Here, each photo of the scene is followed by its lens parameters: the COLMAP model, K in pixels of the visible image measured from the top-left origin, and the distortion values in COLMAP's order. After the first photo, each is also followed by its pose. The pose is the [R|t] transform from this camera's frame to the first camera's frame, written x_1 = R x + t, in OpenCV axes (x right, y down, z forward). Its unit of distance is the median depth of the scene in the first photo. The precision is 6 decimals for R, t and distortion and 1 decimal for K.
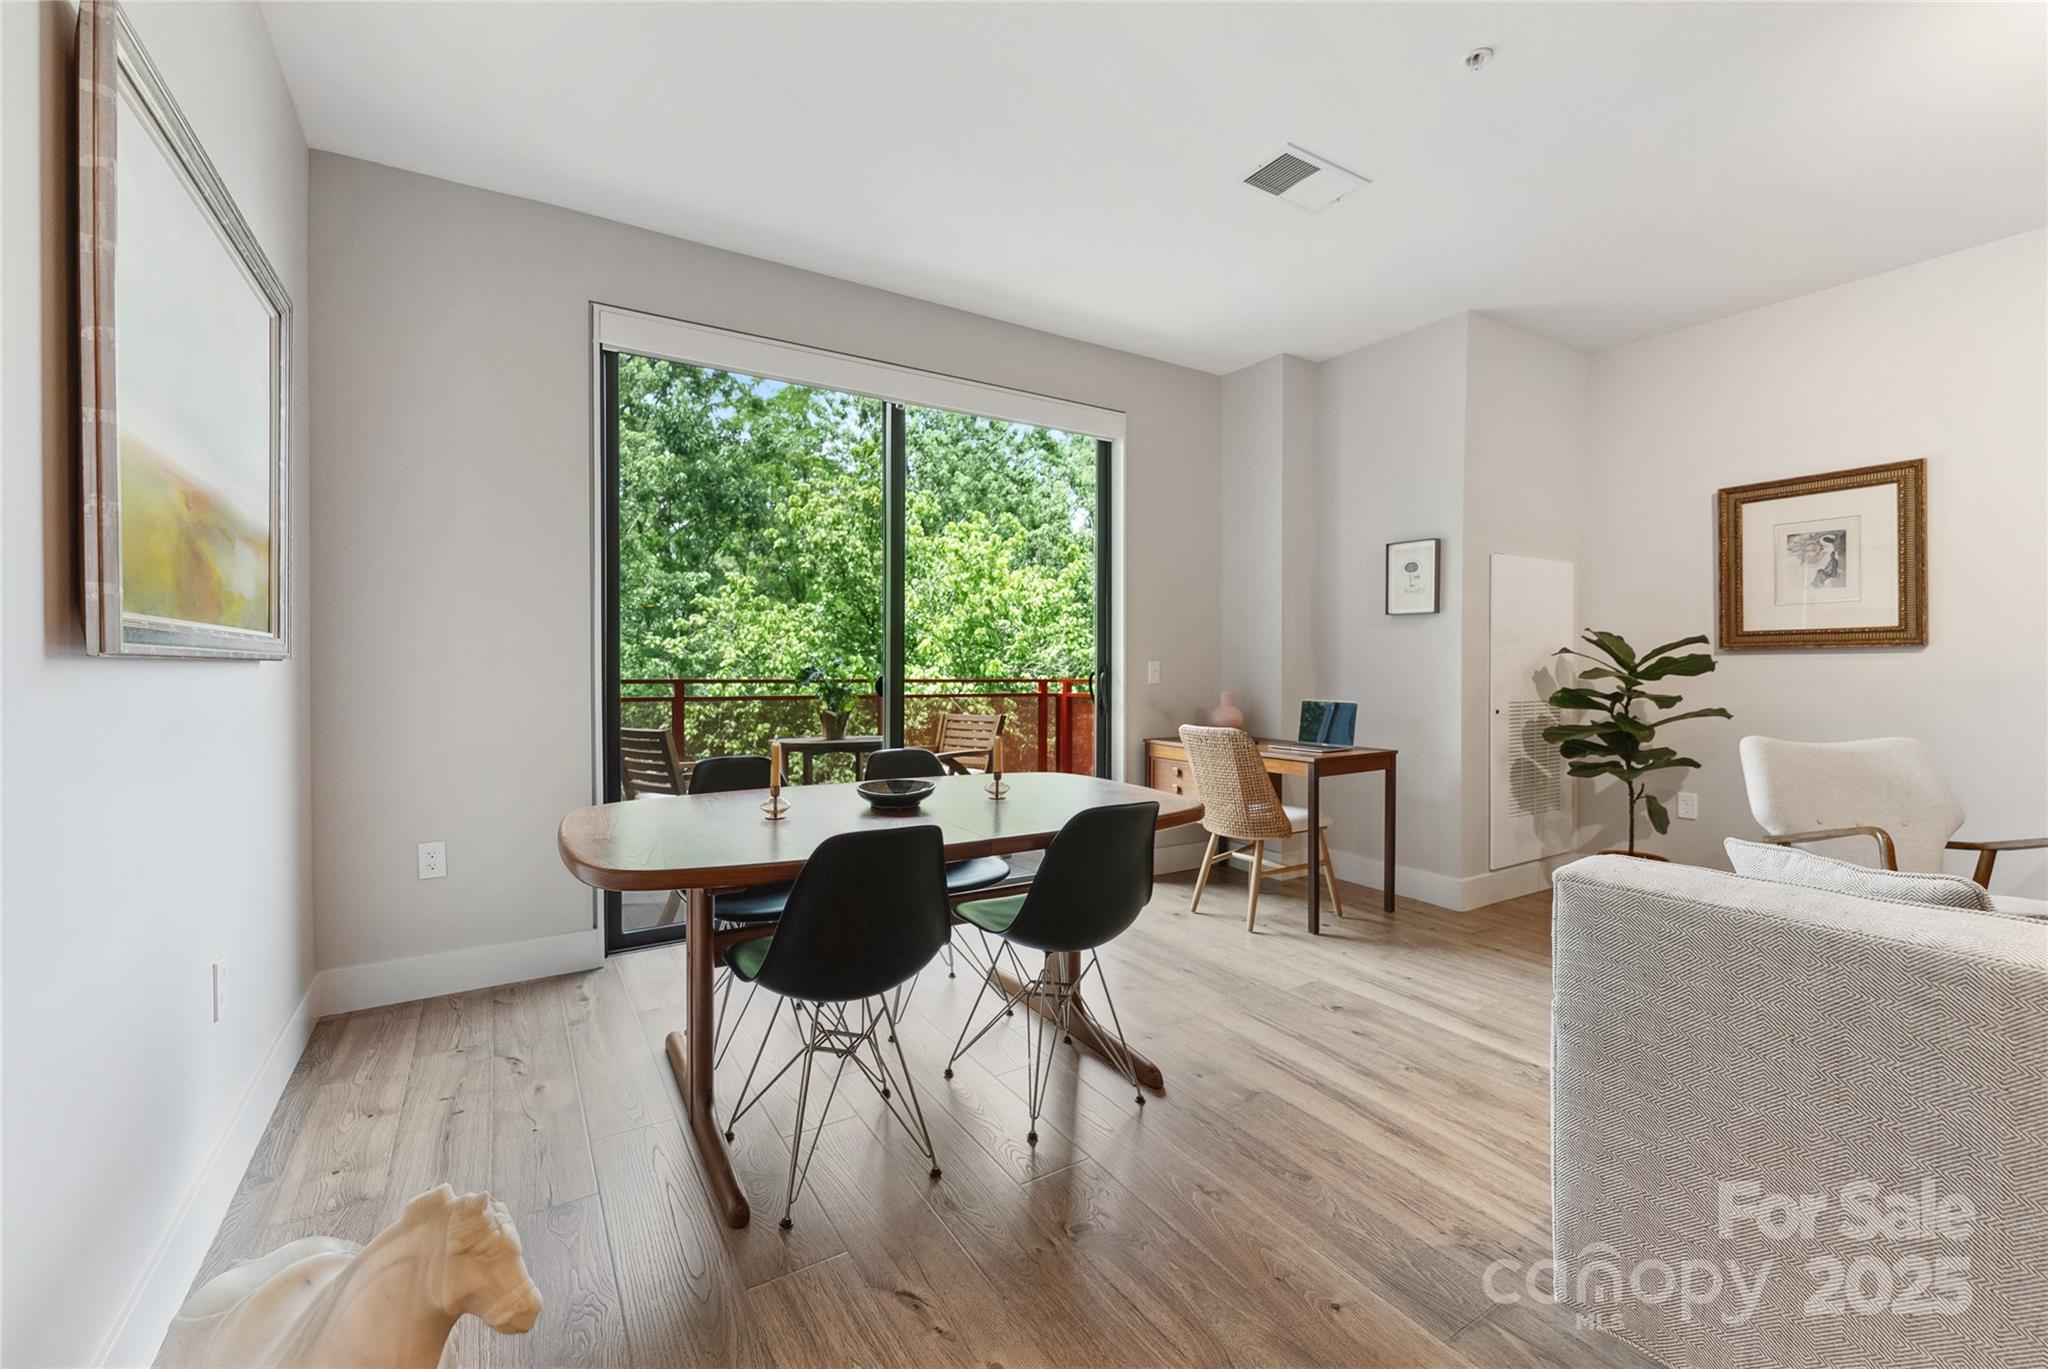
lens RADIAL K [[847.4, 0, 1016.6], [0, 847.4, 677.2], [0, 0, 1]] dist [-0.000173, -0.000033]
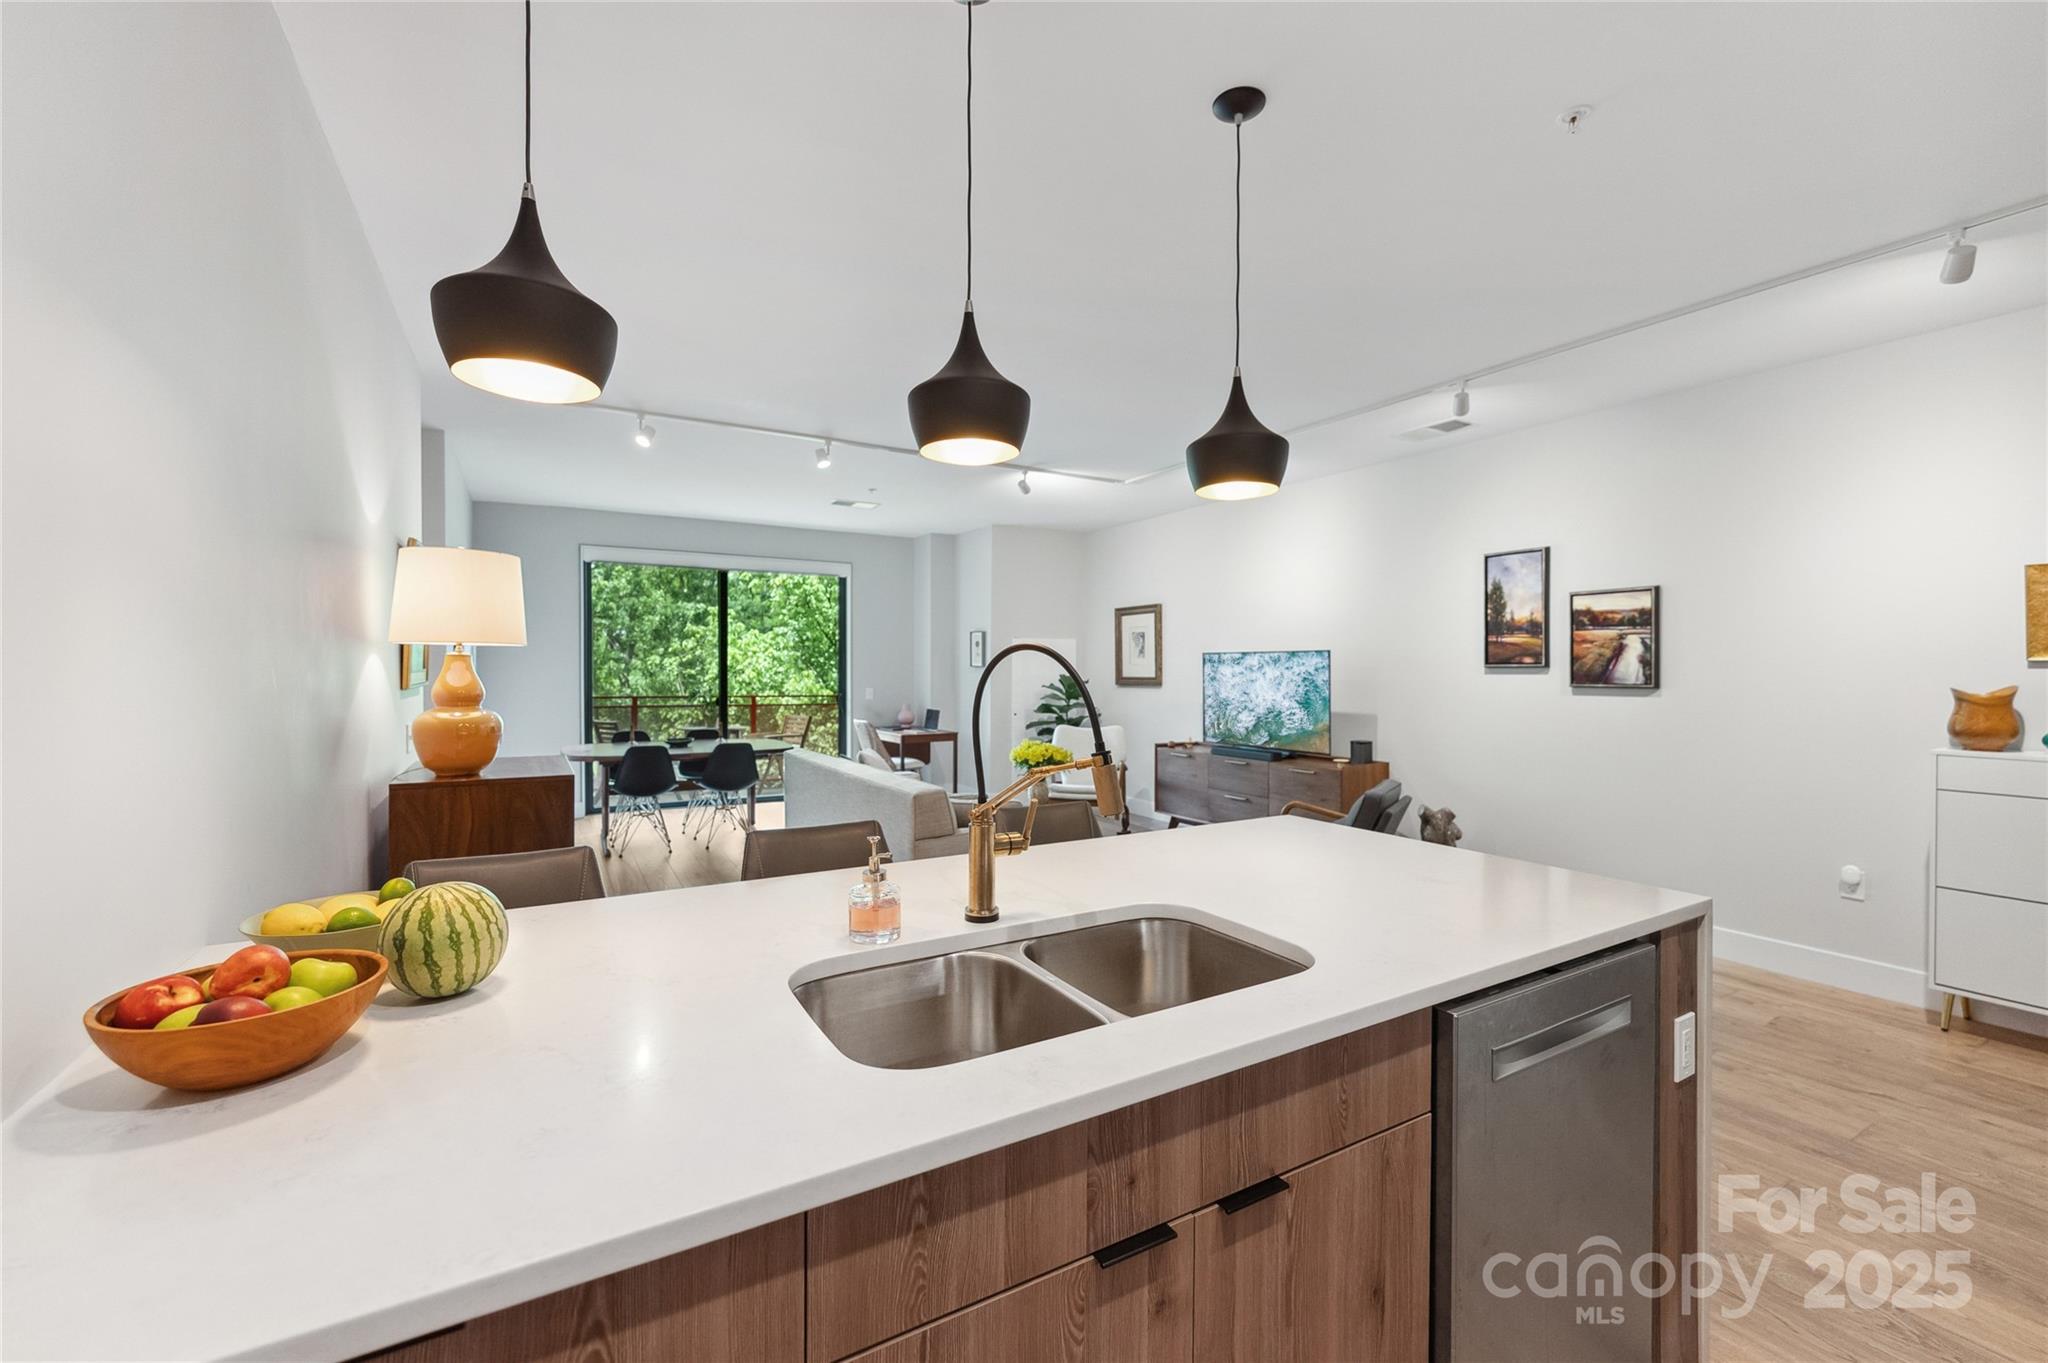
lens RADIAL K [[827.5, 0, 1024.0], [0, 827.5, 681.5], [0, 0, 1]] dist [0.000339, -0.000011]
pose [[0.999795, 0.002445, -0.020111, 0.272763], [-0.002412, 0.999996, 0.001655, -0.018501], [0.020115, -0.001606, 0.999796, -0.444908]]
